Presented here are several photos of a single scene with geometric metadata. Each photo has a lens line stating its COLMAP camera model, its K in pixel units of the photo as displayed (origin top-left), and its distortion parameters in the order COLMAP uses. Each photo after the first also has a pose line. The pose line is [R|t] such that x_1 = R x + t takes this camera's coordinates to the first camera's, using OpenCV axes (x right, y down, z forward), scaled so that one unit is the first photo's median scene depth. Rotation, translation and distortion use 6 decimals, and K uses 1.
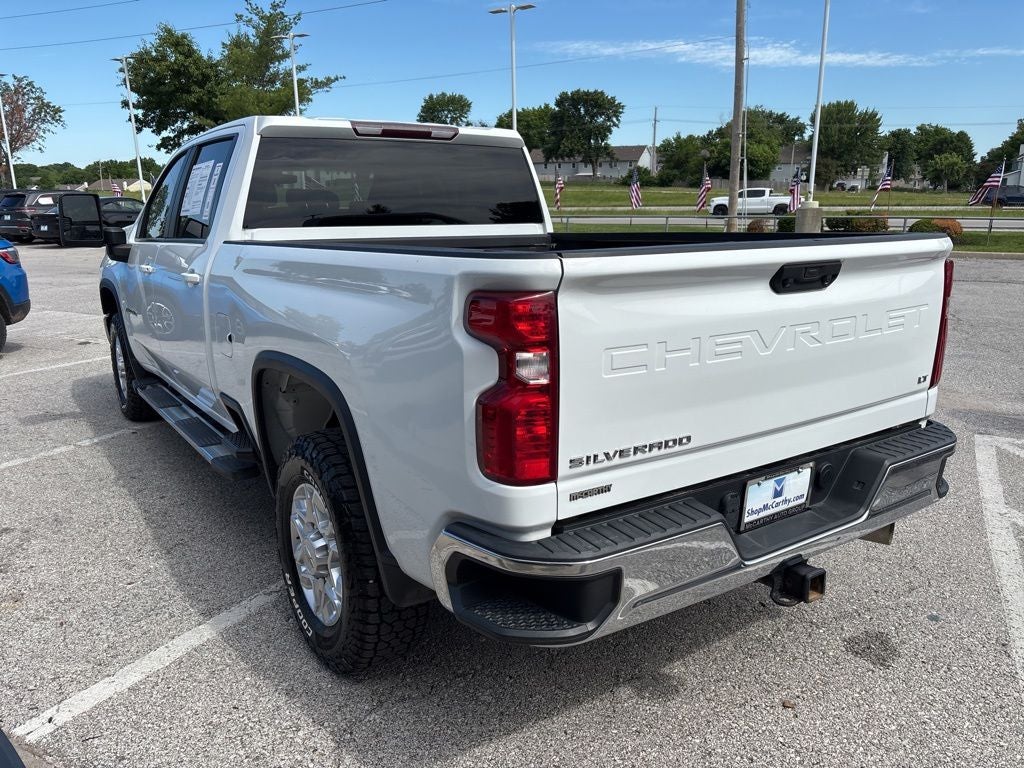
lens RADIAL K [[770.8, 0, 513.6], [0, 770.8, 384.4], [0, 0, 1]] dist [0.048594, -0.055477]
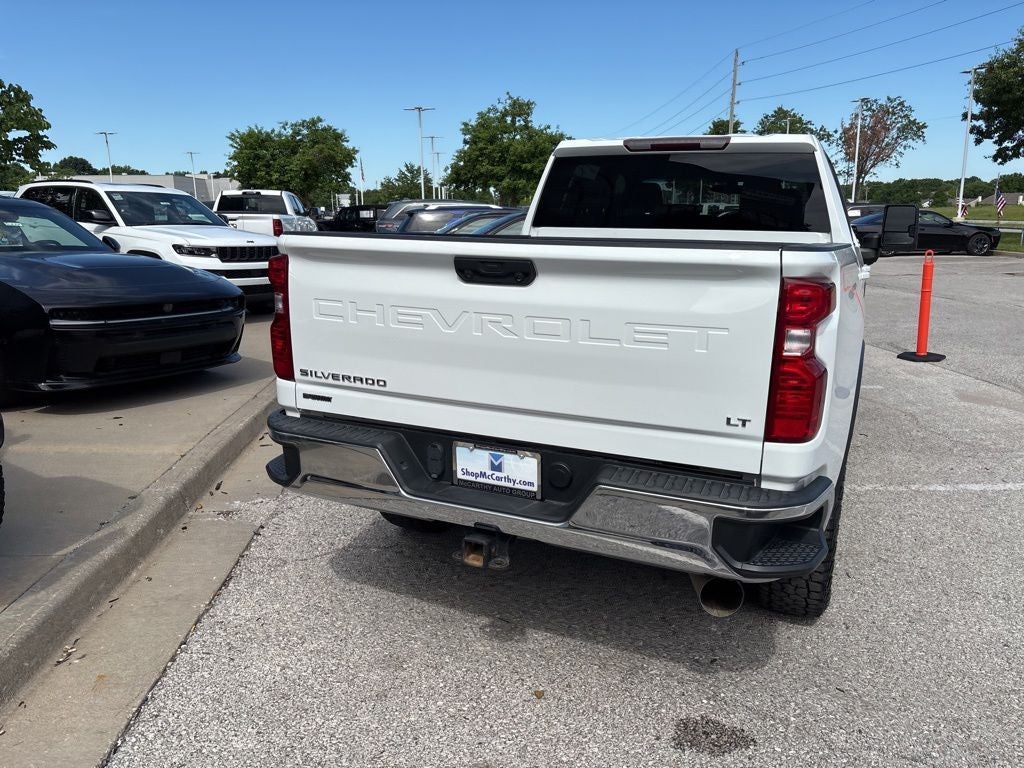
lens RADIAL K [[770.8, 0, 513.2], [0, 770.8, 384.2], [0, 0, 1]] dist [0.048594, -0.055477]
pose [[0.538597, 0.197083, -0.819189, 1.176306], [-0.210863, 0.972848, 0.095413, -0.081243], [0.815751, 0.121347, 0.565531, 0.366769]]
